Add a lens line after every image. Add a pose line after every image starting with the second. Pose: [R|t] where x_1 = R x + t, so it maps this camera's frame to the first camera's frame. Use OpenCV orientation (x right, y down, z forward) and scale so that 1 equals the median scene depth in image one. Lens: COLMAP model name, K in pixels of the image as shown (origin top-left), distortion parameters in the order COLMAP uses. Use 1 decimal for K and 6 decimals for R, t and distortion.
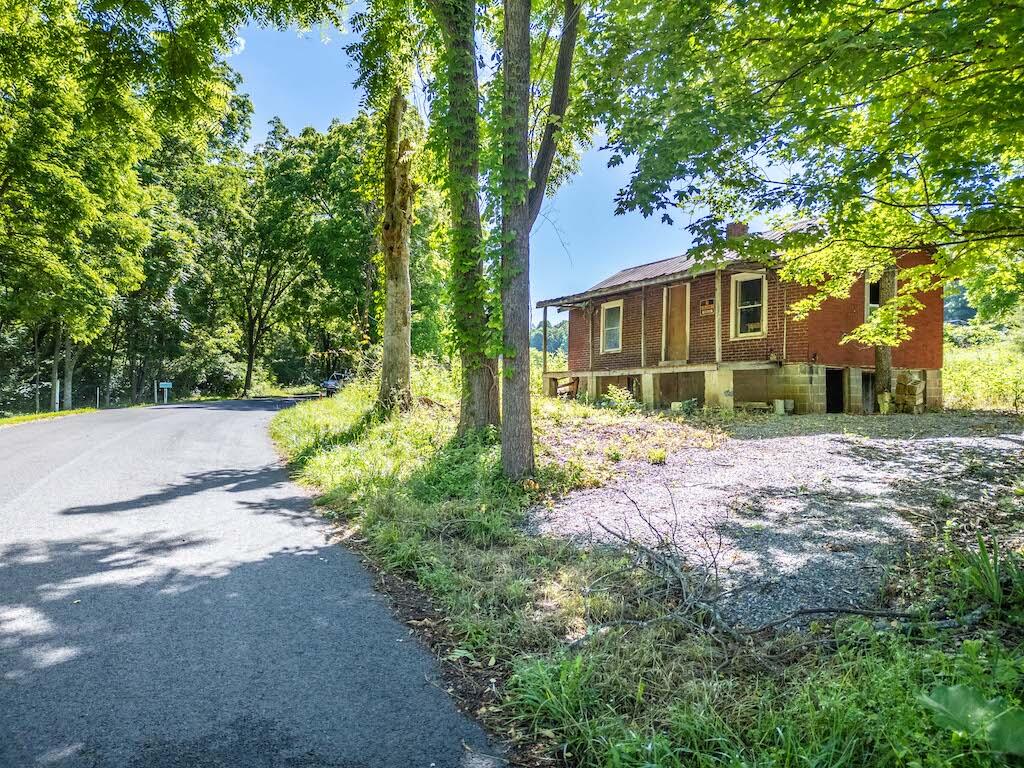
lens RADIAL K [[721.7, 0, 510.0], [0, 721.7, 386.2], [0, 0, 1]] dist [0.027960, -0.009000]
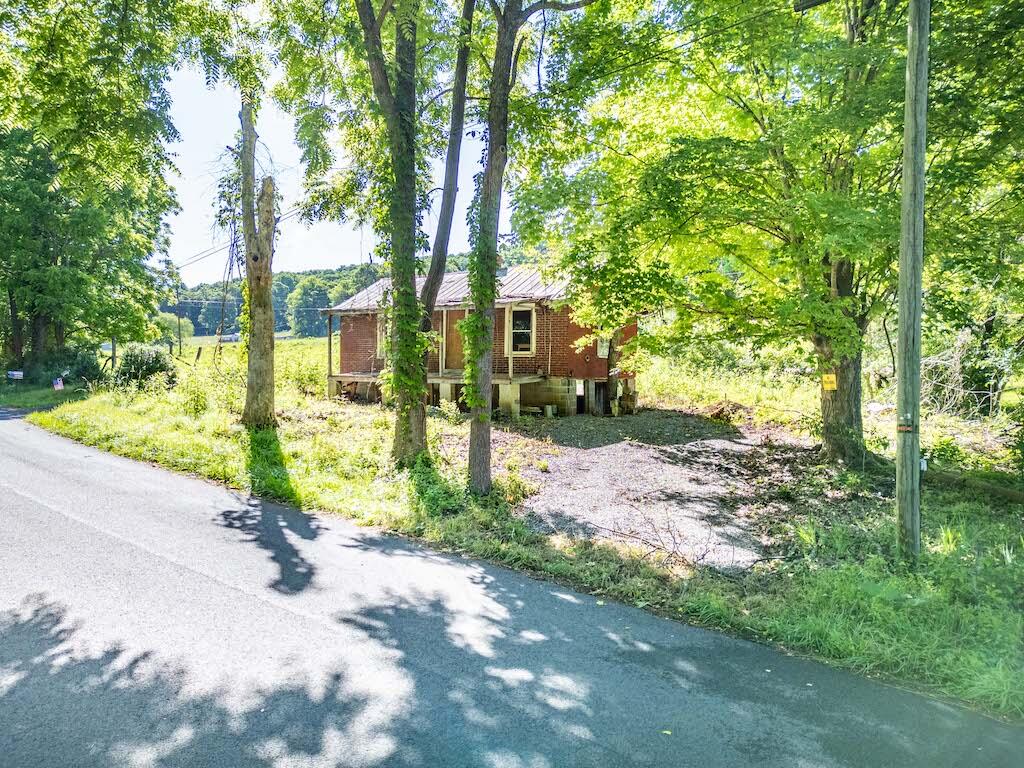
lens RADIAL K [[721.7, 0, 510.0], [0, 721.7, 386.2], [0, 0, 1]] dist [0.027960, -0.009000]
pose [[0.884110, -0.008587, 0.467199, -0.382005], [-0.011601, 0.999120, 0.040317, -0.086597], [-0.467134, -0.041064, 0.883232, -0.159730]]
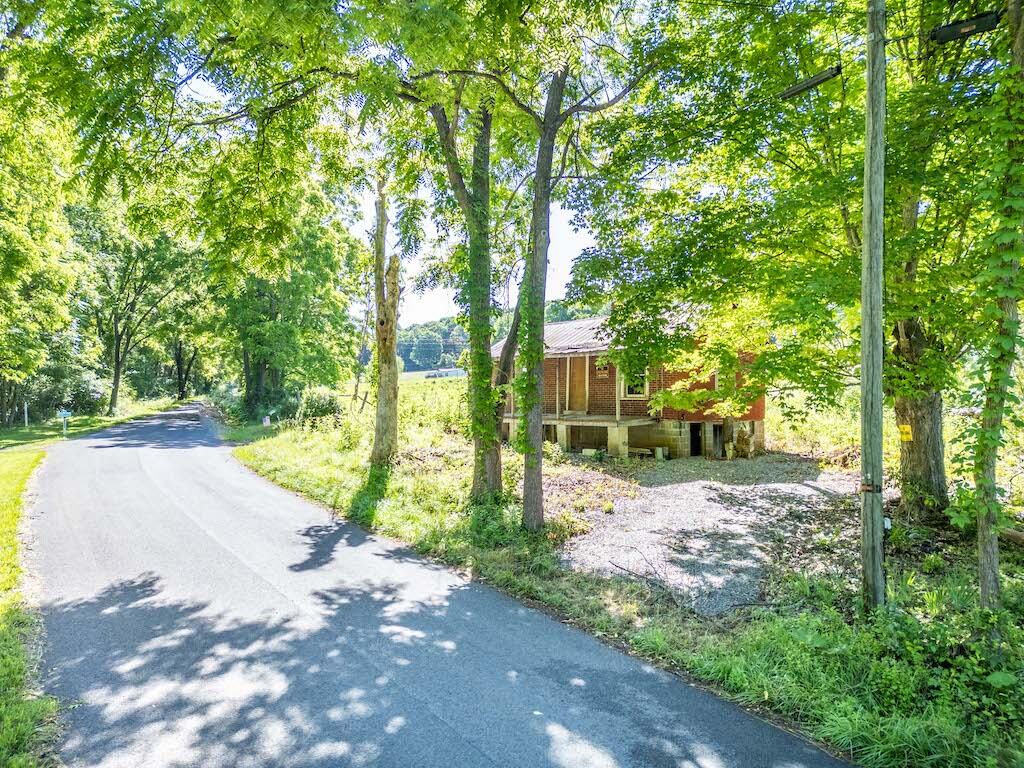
lens RADIAL K [[718.0, 0, 512.0], [0, 718.0, 384.0], [0, 0, 1]] dist [0.075371, -0.070584]
pose [[0.976512, 0.005368, 0.215395, -0.246028], [-0.004553, 0.999980, -0.004280, -0.119009], [-0.215413, 0.003199, 0.976518, -0.345109]]
